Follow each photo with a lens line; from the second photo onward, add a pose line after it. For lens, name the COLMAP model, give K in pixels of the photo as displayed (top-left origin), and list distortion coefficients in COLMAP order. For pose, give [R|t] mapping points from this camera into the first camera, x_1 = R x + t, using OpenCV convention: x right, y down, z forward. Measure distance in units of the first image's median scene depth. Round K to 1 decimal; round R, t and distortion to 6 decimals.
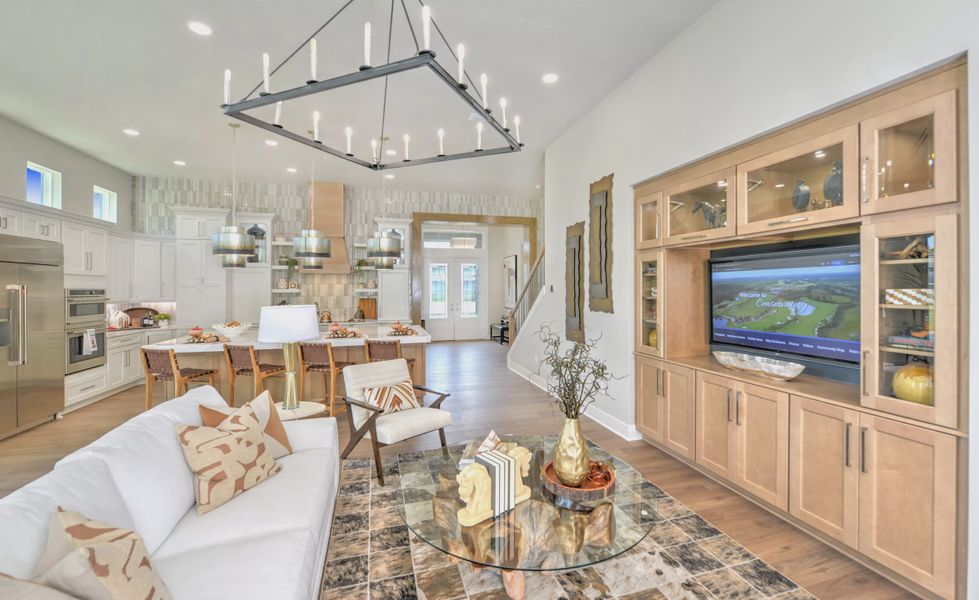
lens RADIAL K [[396.9, 0, 494.7], [0, 396.9, 284.1], [0, 0, 1]] dist [-0.009269, -0.000110]
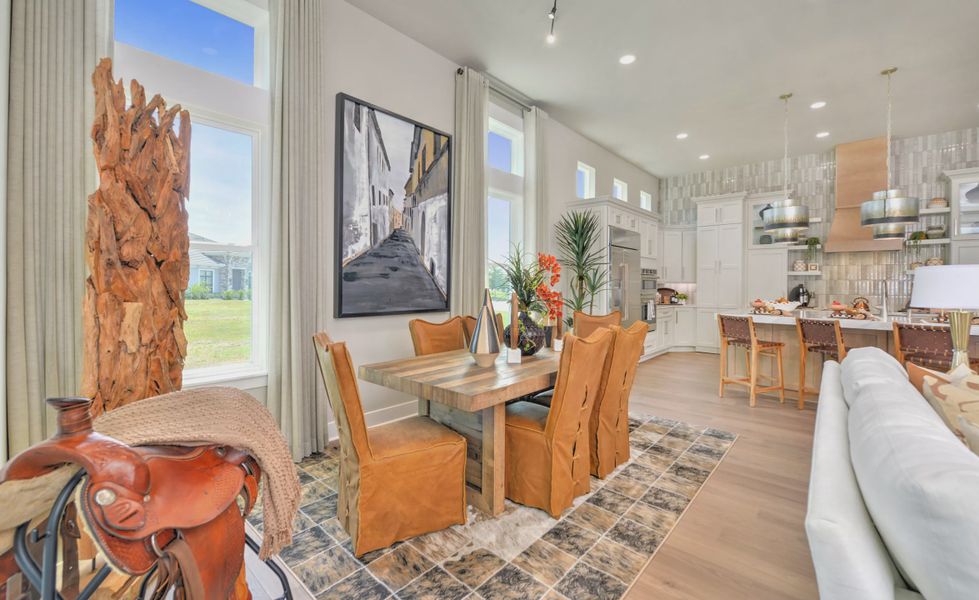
lens RADIAL K [[401.5, 0, 494.8], [0, 401.5, 283.7], [0, 0, 1]] dist [-0.007617, -0.000678]
pose [[0.540626, 0.007061, -0.841233, -0.162990], [-0.001445, 0.999971, 0.007465, 0.039670], [0.841262, -0.002820, 0.540621, -0.098156]]
